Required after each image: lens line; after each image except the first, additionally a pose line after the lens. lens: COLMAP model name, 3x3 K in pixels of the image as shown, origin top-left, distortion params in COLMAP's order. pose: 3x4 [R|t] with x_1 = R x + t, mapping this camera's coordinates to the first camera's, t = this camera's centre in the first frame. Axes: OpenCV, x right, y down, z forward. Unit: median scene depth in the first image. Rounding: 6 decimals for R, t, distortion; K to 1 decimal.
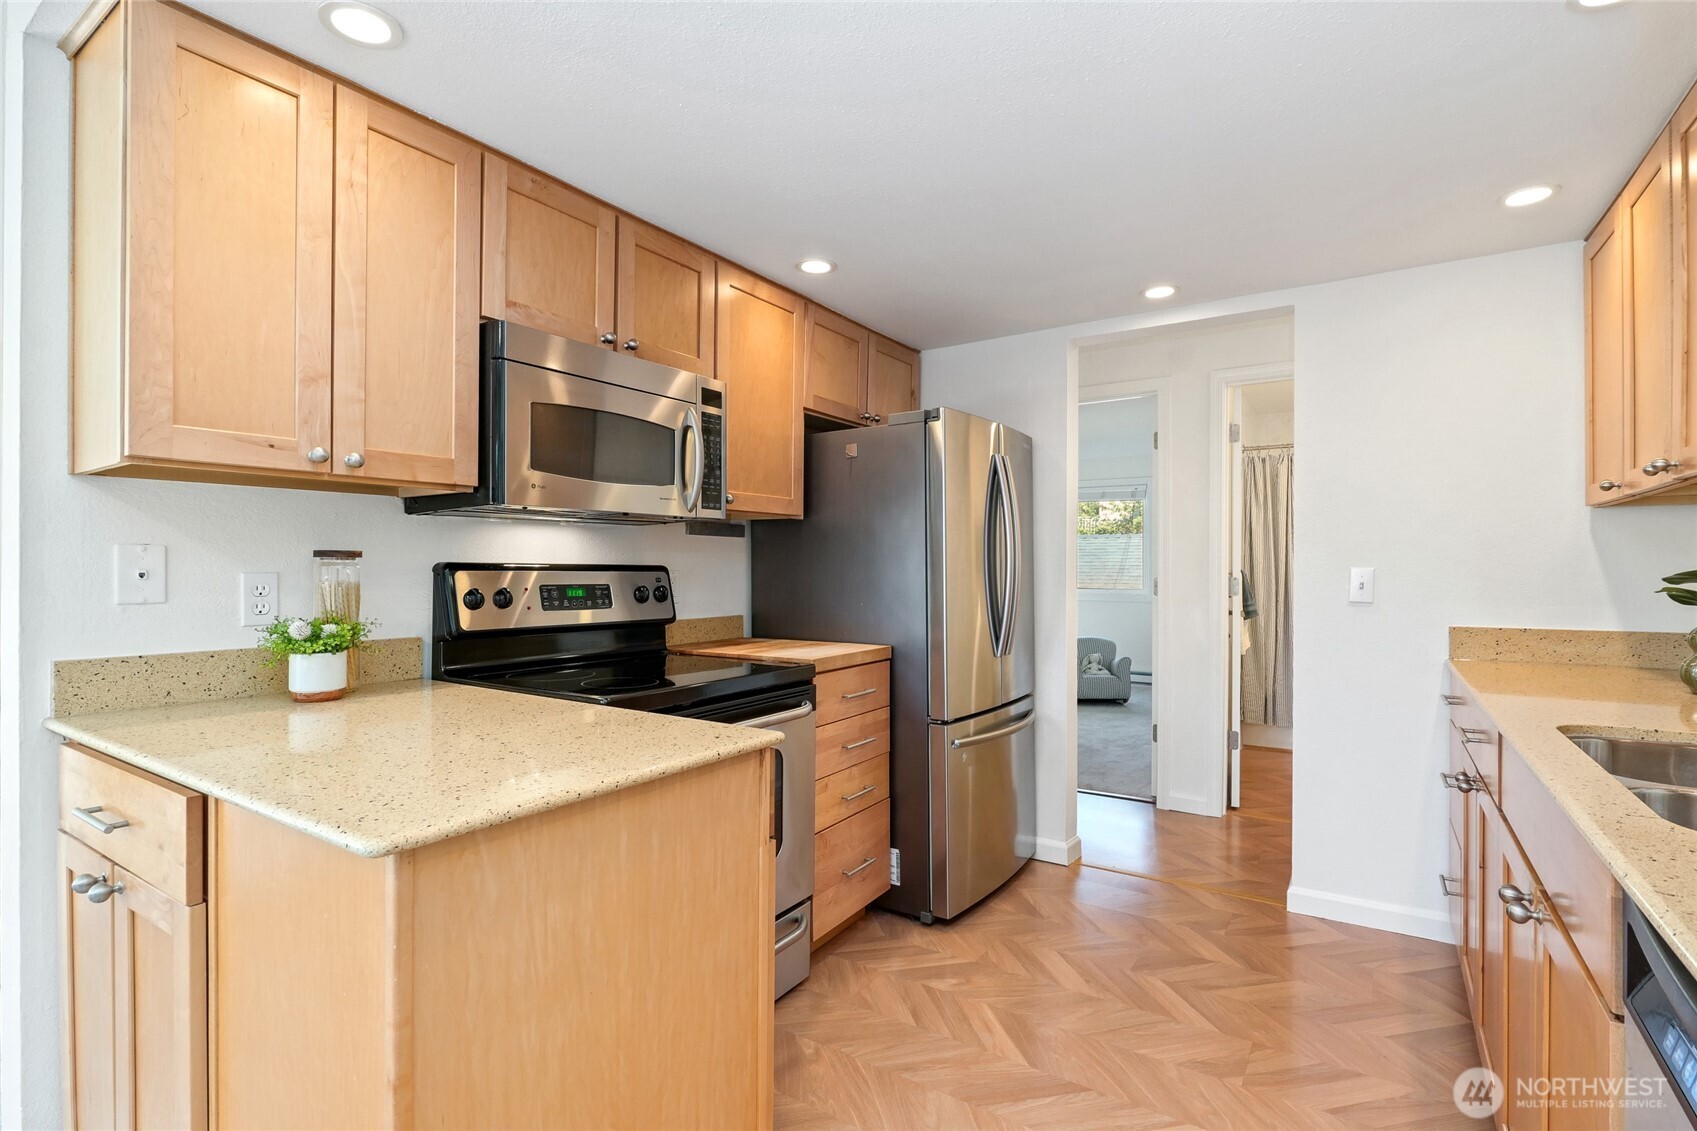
lens RADIAL K [[803.7, 0, 840.8], [0, 803.7, 570.7], [0, 0, 1]] dist [-0.016945, 0.000076]
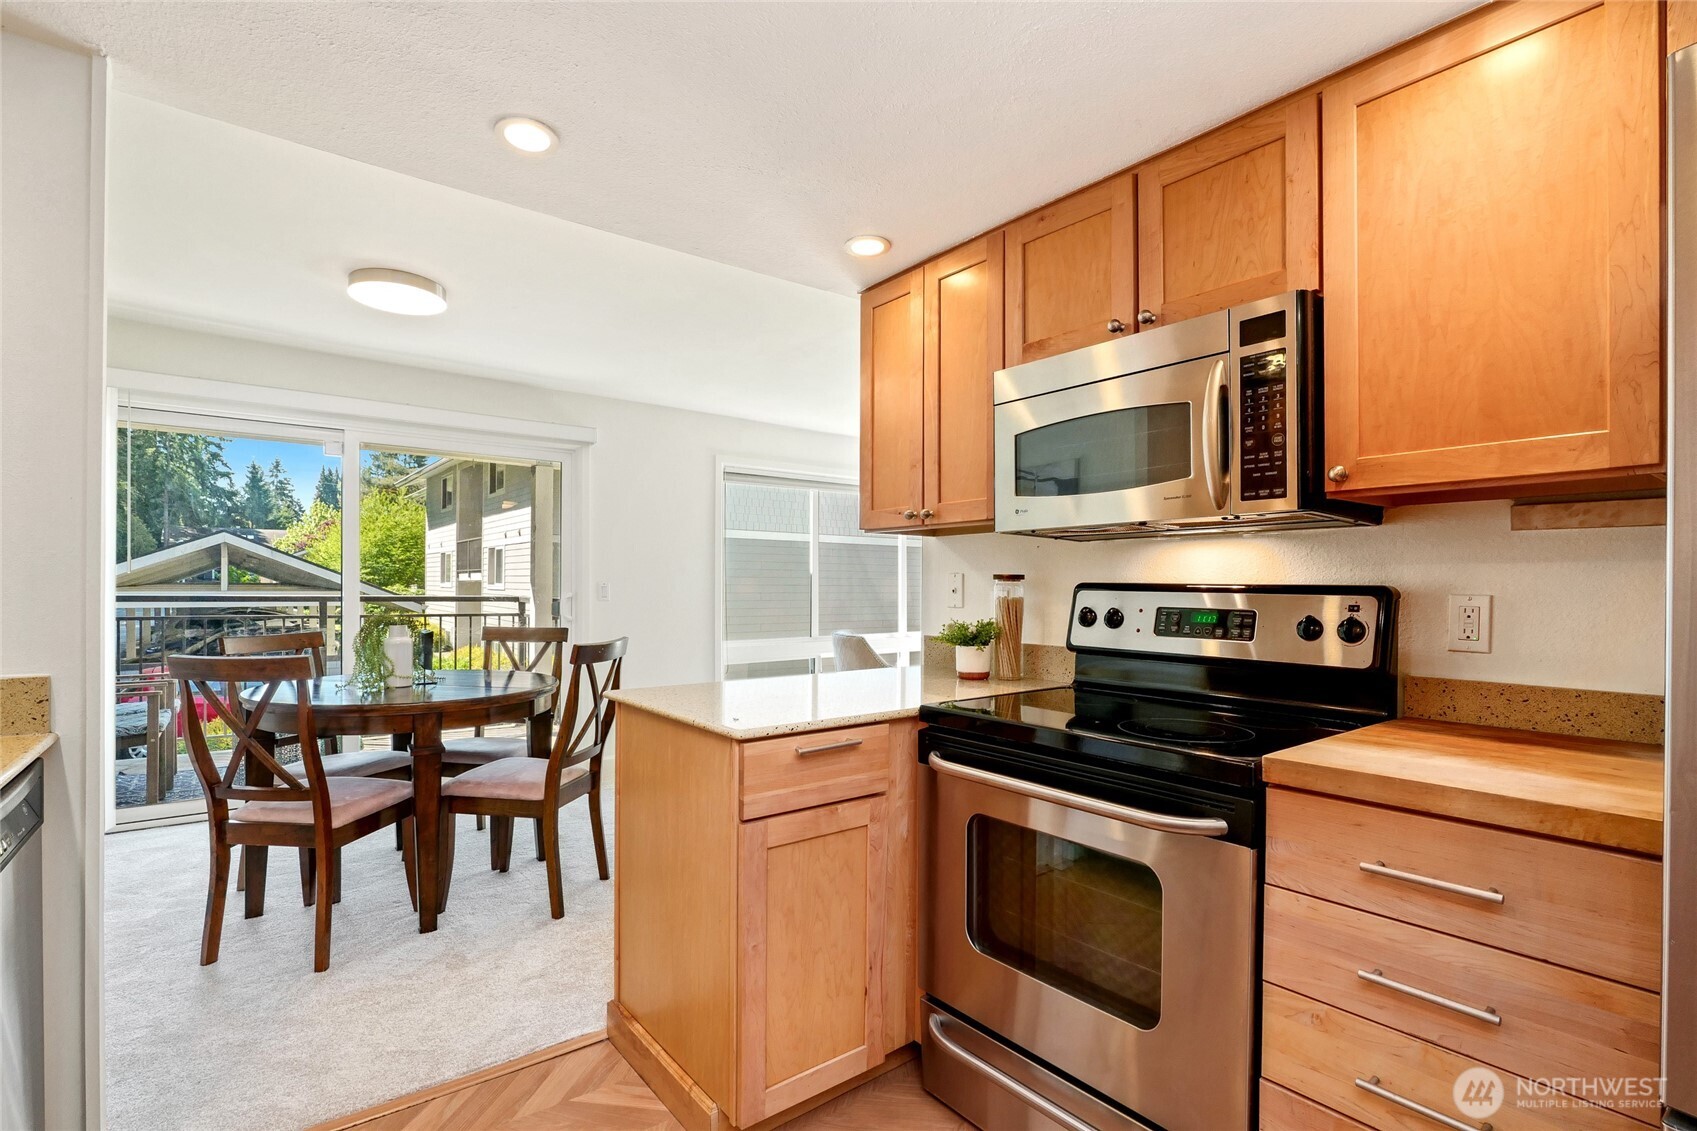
lens RADIAL K [[803.4, 0, 845.8], [0, 803.4, 592.4], [0, 0, 1]] dist [0.001117, 0.000553]
pose [[-0.320727, 0.005023, -0.947158, 0.600255], [-0.010538, 0.999905, 0.008871, -0.003143], [0.947113, 0.012826, -0.320644, 0.942543]]
